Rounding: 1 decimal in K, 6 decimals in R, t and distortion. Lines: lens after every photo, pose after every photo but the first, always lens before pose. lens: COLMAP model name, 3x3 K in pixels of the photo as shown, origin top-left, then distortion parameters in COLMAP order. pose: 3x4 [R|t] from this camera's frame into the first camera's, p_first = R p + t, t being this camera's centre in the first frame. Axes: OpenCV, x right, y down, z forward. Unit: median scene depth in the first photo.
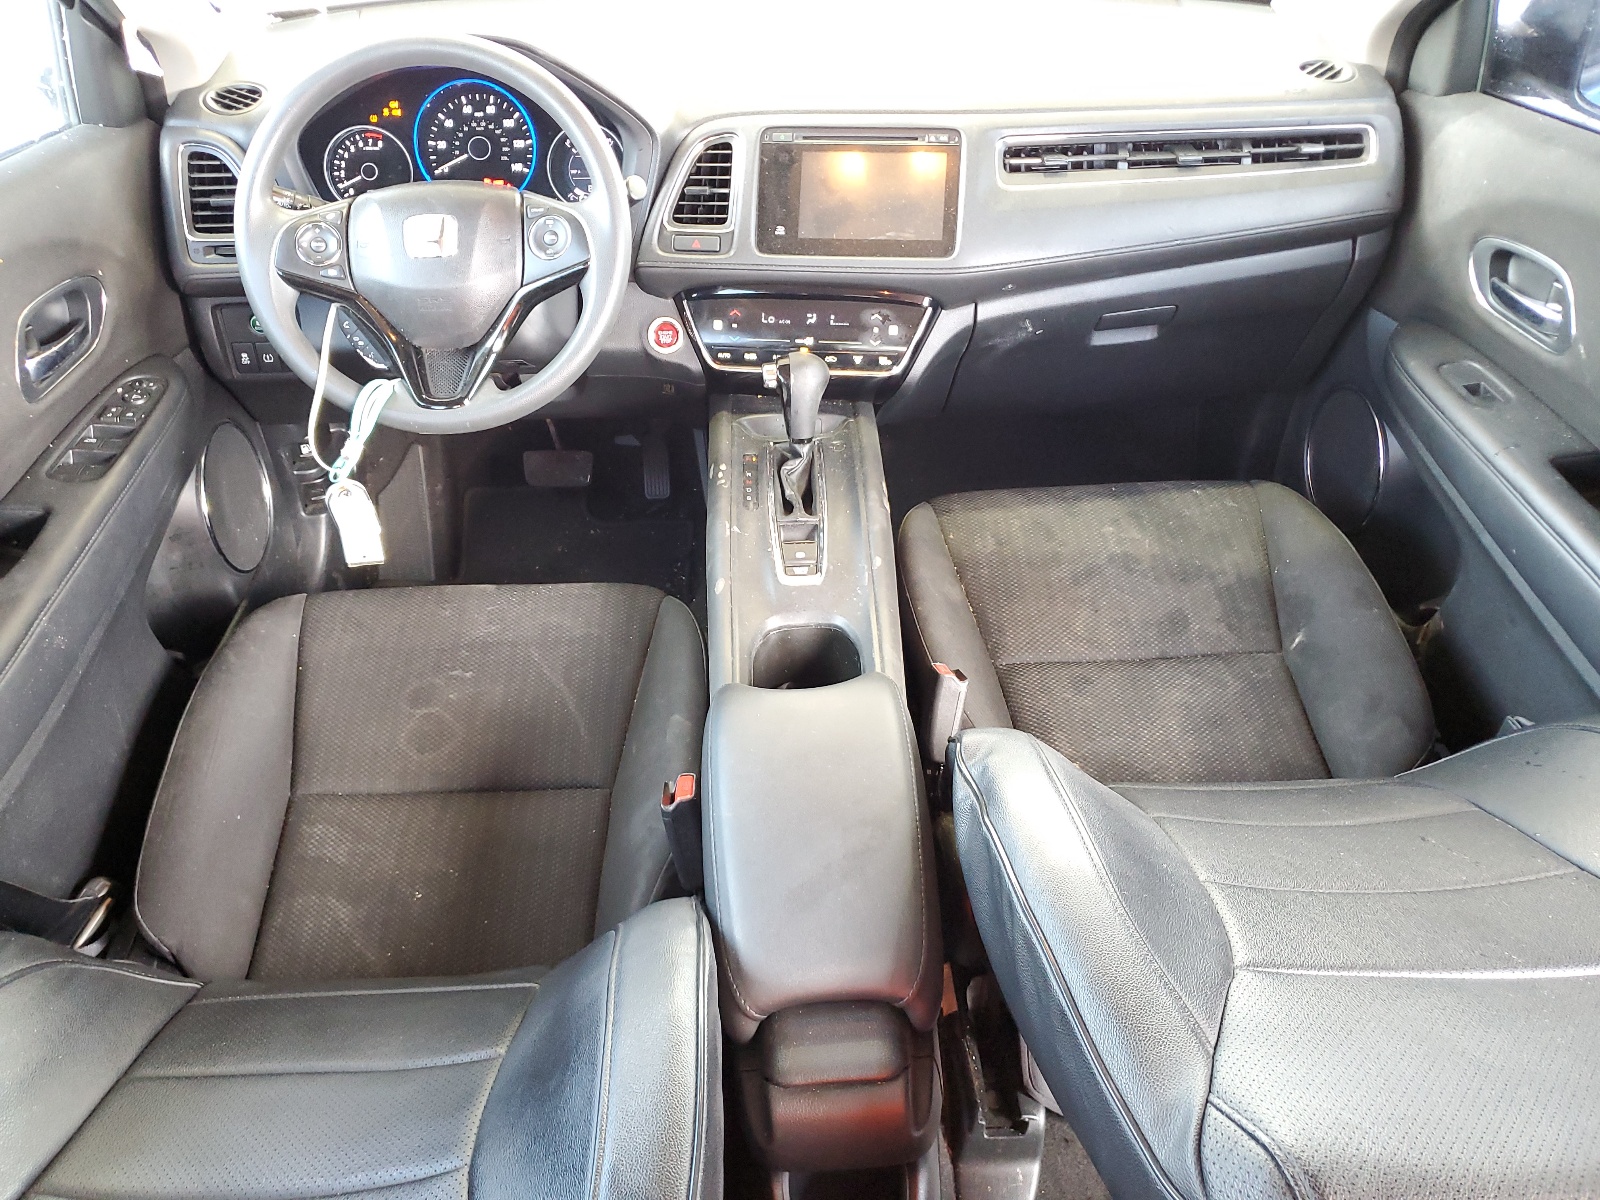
lens RADIAL K [[1277.9, 0, 799.3], [0, 1277.9, 601.7], [0, 0, 1]] dist [-0.004810, 0.008374]
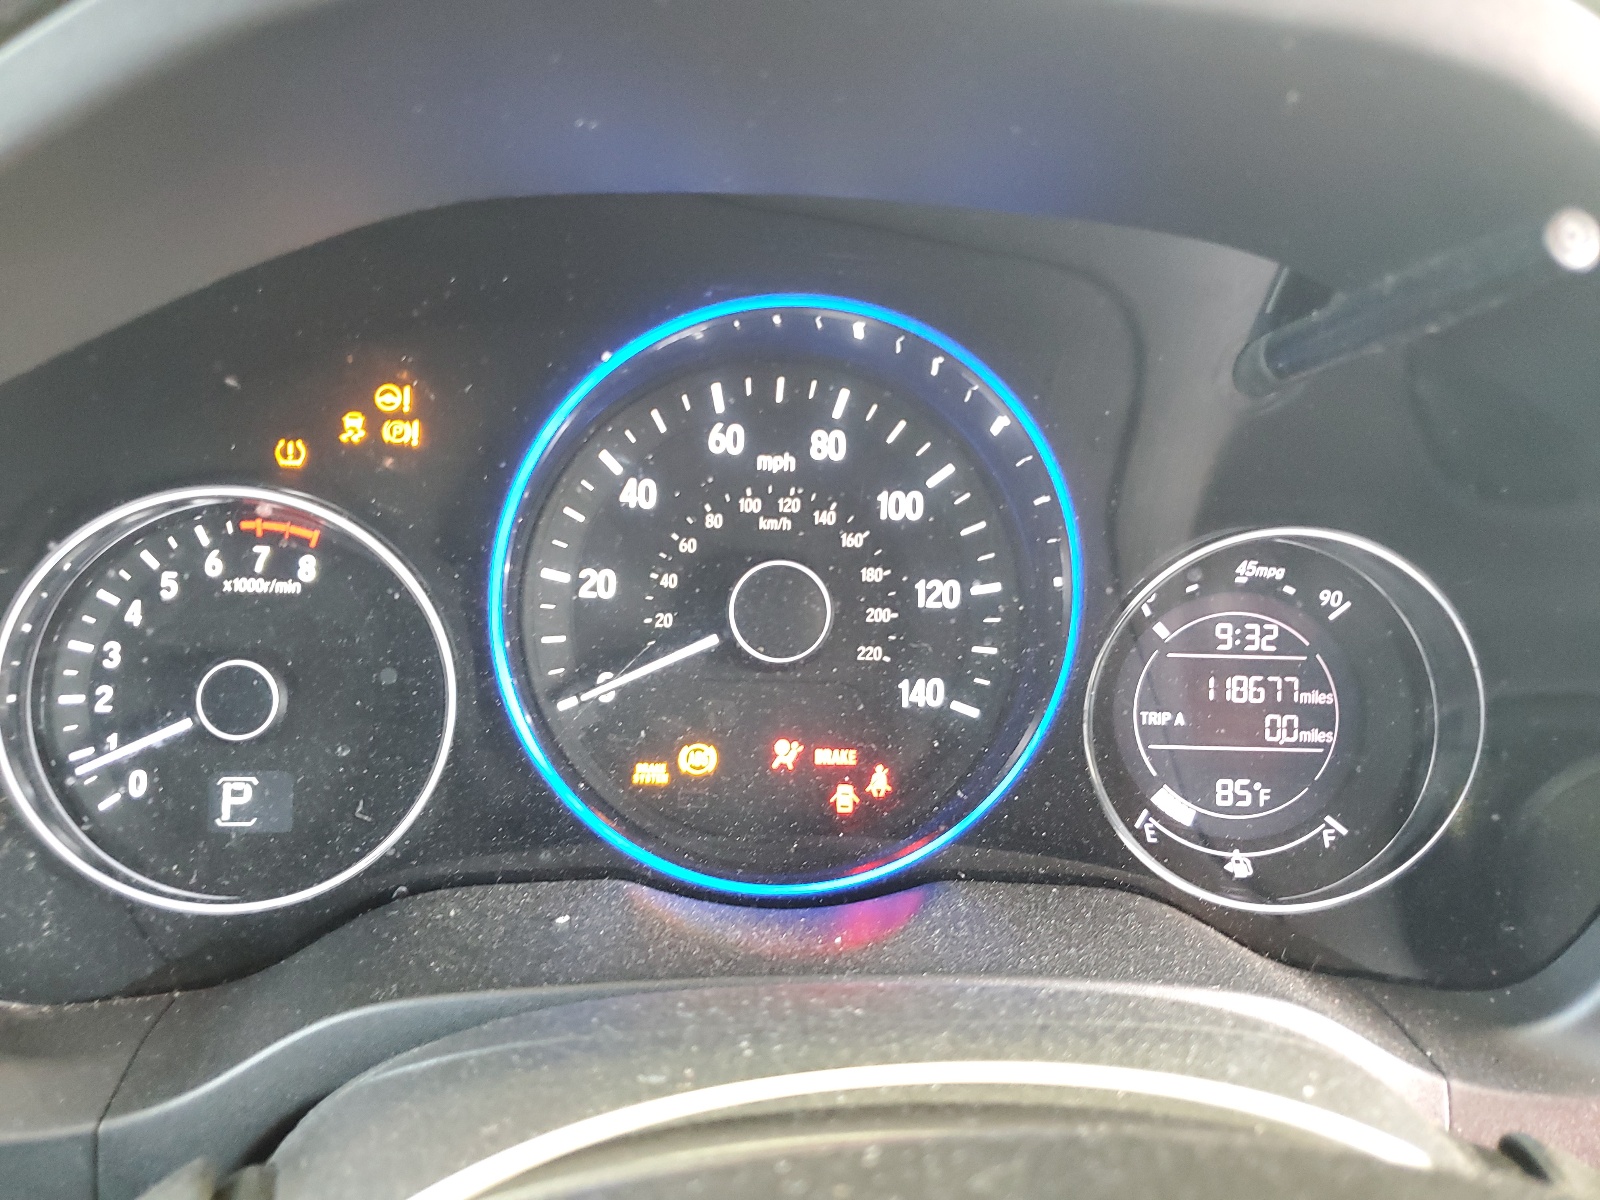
lens RADIAL K [[1277.9, 0, 801.3], [0, 1277.9, 598.6], [0, 0, 1]] dist [-0.004810, 0.008374]
pose [[0.995108, 0.047145, 0.086814, -0.264780], [-0.026644, 0.974295, -0.223693, -0.308217], [-0.095128, 0.220286, 0.970786, 0.787027]]
